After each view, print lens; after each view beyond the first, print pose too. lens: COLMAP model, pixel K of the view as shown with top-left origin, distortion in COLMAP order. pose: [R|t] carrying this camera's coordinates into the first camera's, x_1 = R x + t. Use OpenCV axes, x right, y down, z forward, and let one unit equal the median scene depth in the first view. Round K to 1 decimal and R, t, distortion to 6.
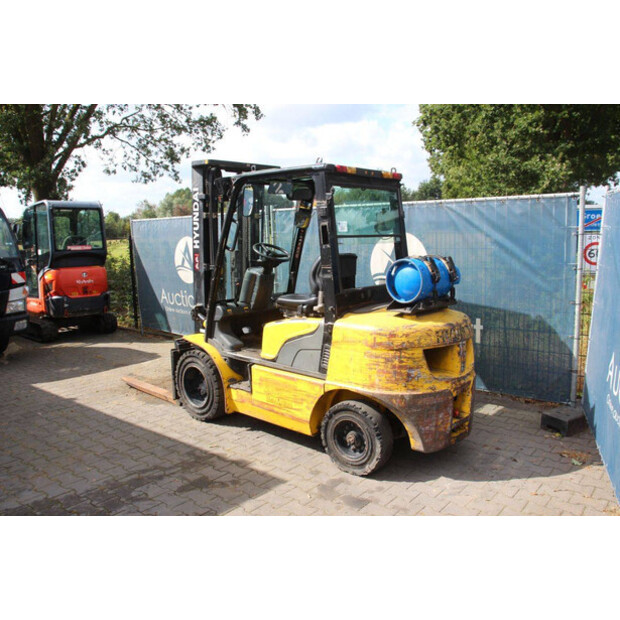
lens RADIAL K [[526.2, 0, 299.2], [0, 526.2, 319.2], [0, 0, 1]] dist [-0.143648, 0.108673]
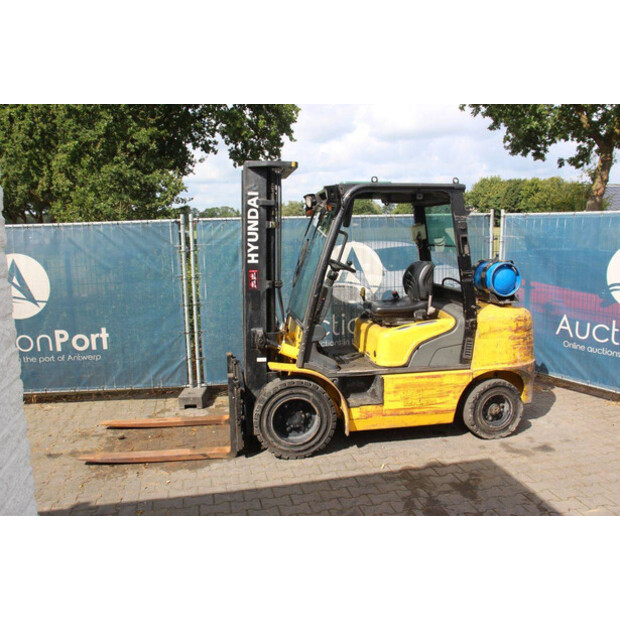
lens RADIAL K [[550.3, 0, 308.0], [0, 550.3, 313.9], [0, 0, 1]] dist [-0.098481, 0.028688]
pose [[0.608737, -0.103476, 0.786595, -1.133775], [0.136278, 0.990360, 0.024817, -0.086482], [-0.781580, 0.092089, 0.616970, 0.523466]]
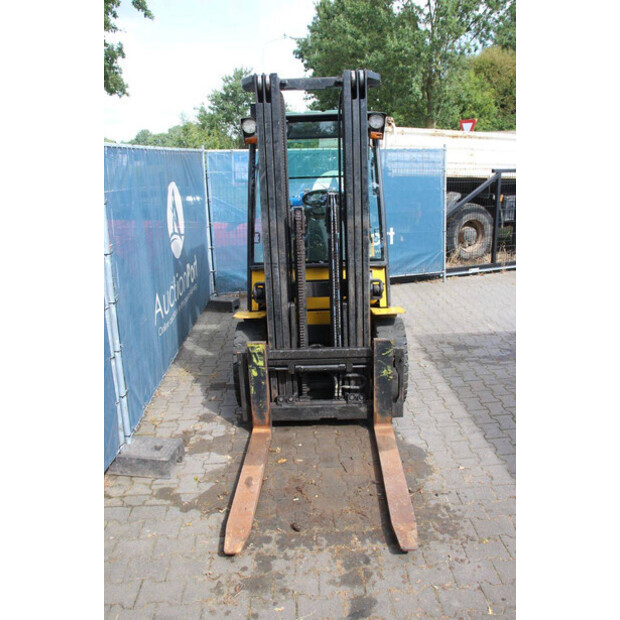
lens RADIAL K [[526.2, 0, 311.5], [0, 526.2, 310.2], [0, 0, 1]] dist [-0.143648, 0.108673]
pose [[-0.678051, -0.159284, 0.717548, -0.886158], [0.167354, 0.917139, 0.361731, -0.351158], [-0.715709, 0.365357, -0.595210, 2.024883]]
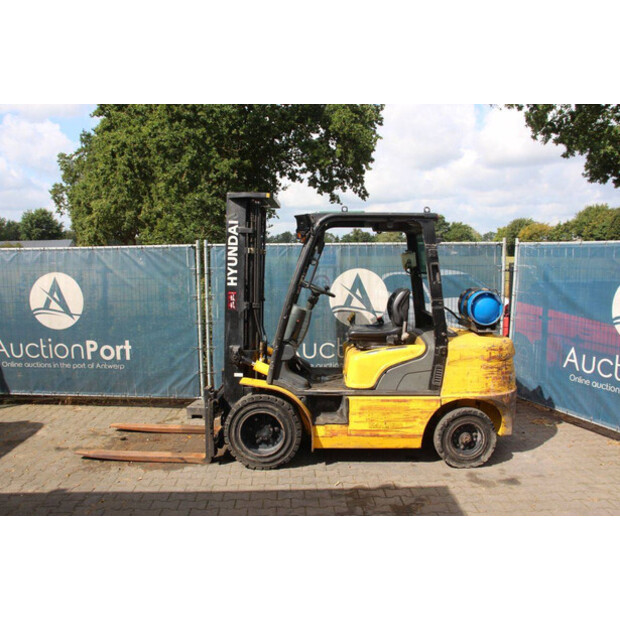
lens RADIAL K [[550.3, 0, 303.6], [0, 550.3, 312.9], [0, 0, 1]] dist [-0.098481, 0.028688]
pose [[0.748275, -0.041691, 0.662077, -0.996820], [0.096102, 0.994308, -0.046002, -0.041873], [-0.656390, 0.098049, 0.748023, 0.264122]]
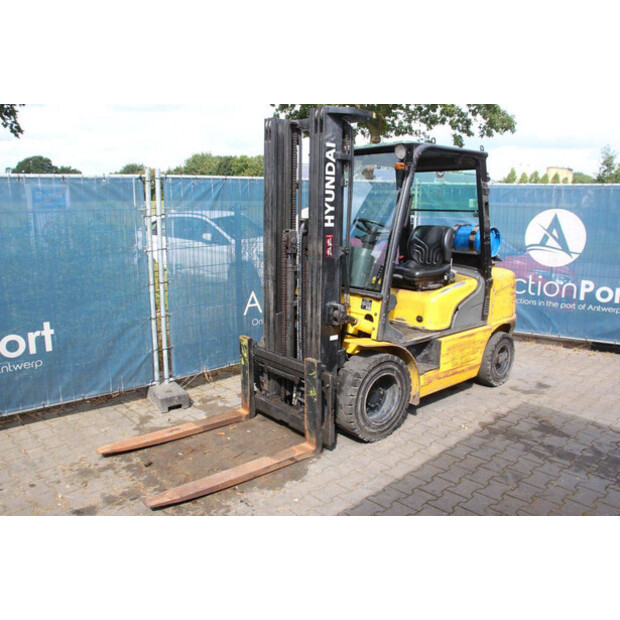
lens RADIAL K [[526.2, 0, 308.7], [0, 526.2, 310.5], [0, 0, 1]] dist [-0.143648, 0.108673]
pose [[0.114943, -0.176318, 0.977599, -1.242506], [0.164539, 0.973907, 0.156306, -0.188544], [-0.979650, 0.142887, 0.140955, 1.259854]]
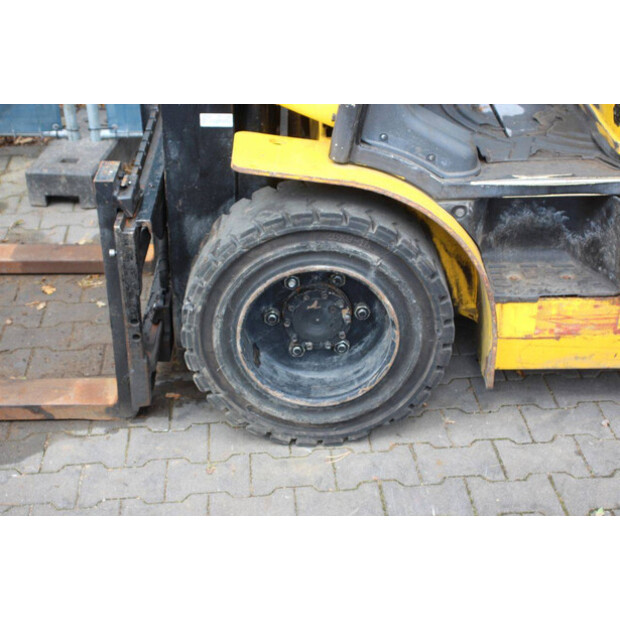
lens RADIAL K [[1073.3, 0, 313.4], [0, 1073.3, 313.4], [0, 0, 1]] dist [0.161907, 0.000000]
pose [[0.708266, -0.335533, 0.621109, -0.682782], [0.107982, 0.920964, 0.374386, -0.110021], [-0.697638, -0.198096, 0.688519, 0.812358]]
